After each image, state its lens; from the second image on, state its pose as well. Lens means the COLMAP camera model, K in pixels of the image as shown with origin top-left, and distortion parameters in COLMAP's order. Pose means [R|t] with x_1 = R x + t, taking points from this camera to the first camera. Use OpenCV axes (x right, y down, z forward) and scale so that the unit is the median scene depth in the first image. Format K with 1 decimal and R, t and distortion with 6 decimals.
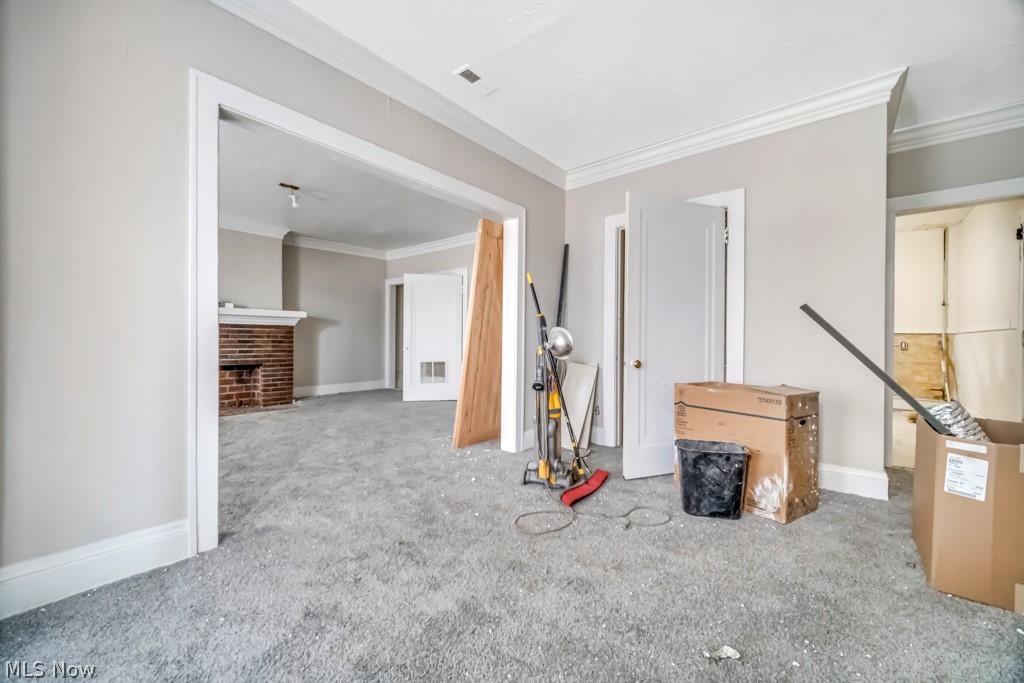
lens RADIAL K [[404.7, 0, 513.0], [0, 404.7, 340.4], [0, 0, 1]] dist [0.000495, -0.000057]
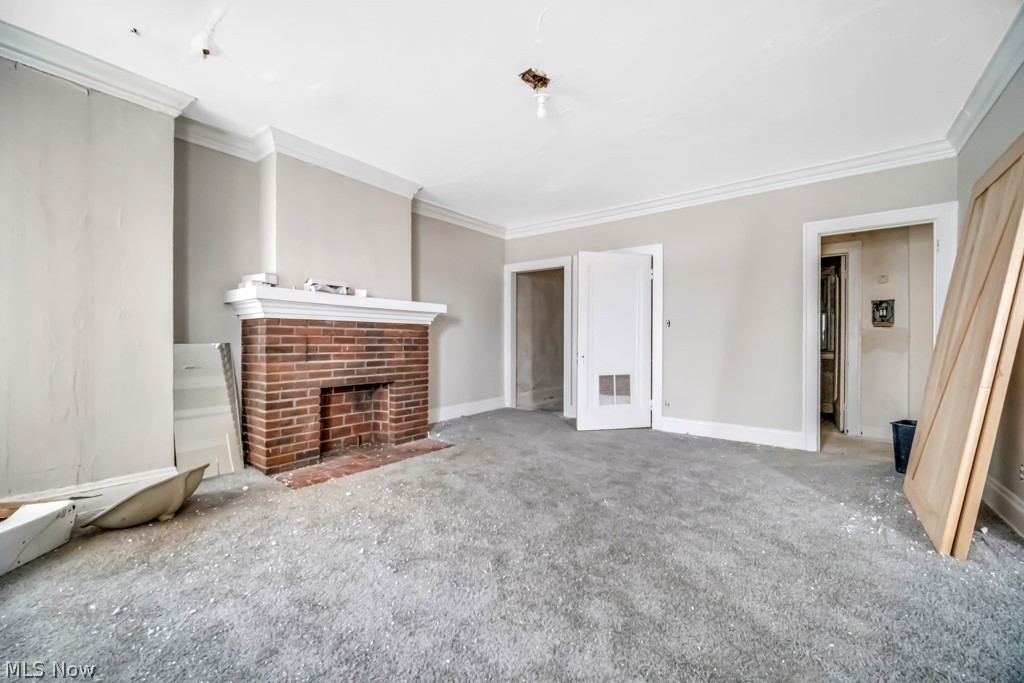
lens RADIAL K [[404.7, 0, 511.5], [0, 404.7, 343.7], [0, 0, 1]] dist [0.000495, -0.000057]
pose [[0.998900, -0.003213, 0.046790, -0.447448], [0.002927, 0.999977, 0.006169, -0.008018], [-0.046808, -0.006025, 0.998886, 0.314470]]
